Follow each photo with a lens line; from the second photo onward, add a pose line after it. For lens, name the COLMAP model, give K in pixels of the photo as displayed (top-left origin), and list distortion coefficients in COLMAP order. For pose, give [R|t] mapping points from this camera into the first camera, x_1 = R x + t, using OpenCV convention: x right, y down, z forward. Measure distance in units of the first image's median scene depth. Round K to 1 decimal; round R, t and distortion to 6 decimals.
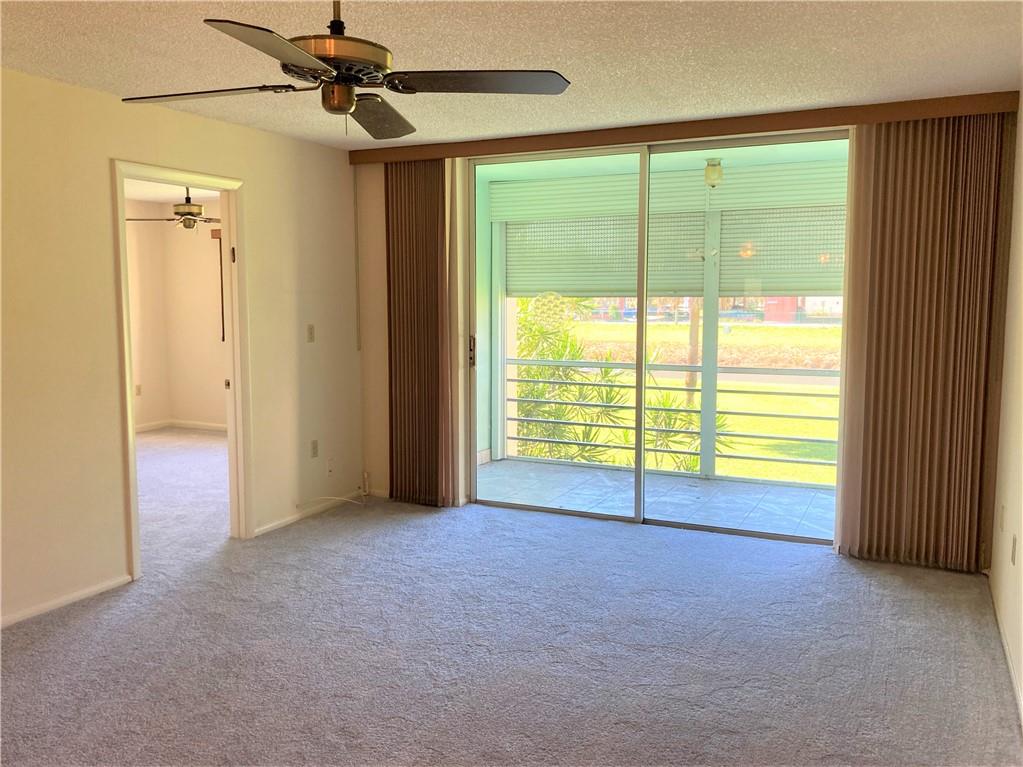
lens RADIAL K [[856.9, 0, 511.5], [0, 856.9, 383.5], [0, 0, 1]] dist [-0.005707, -0.005872]
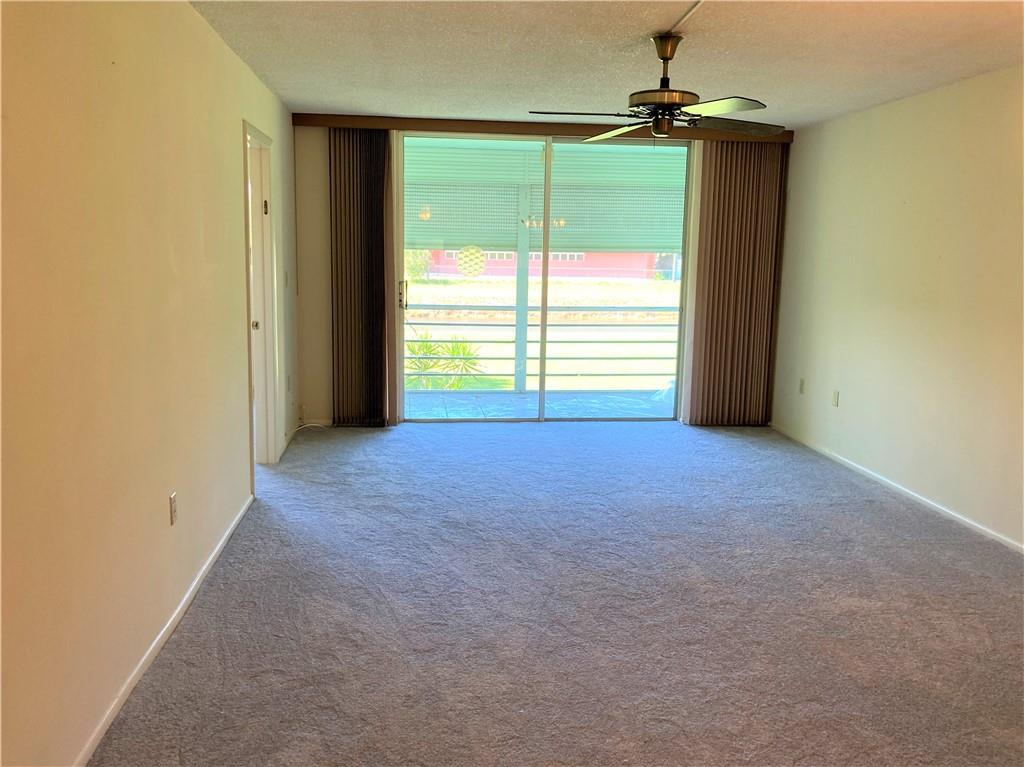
lens RADIAL K [[857.8, 0, 512.0], [0, 857.8, 383.5], [0, 0, 1]] dist [-0.005707, -0.005872]
pose [[0.844490, -0.065802, 0.531514, -0.619199], [0.036635, 0.997196, 0.065246, 0.014860], [-0.534317, -0.035628, 0.844533, -0.105168]]
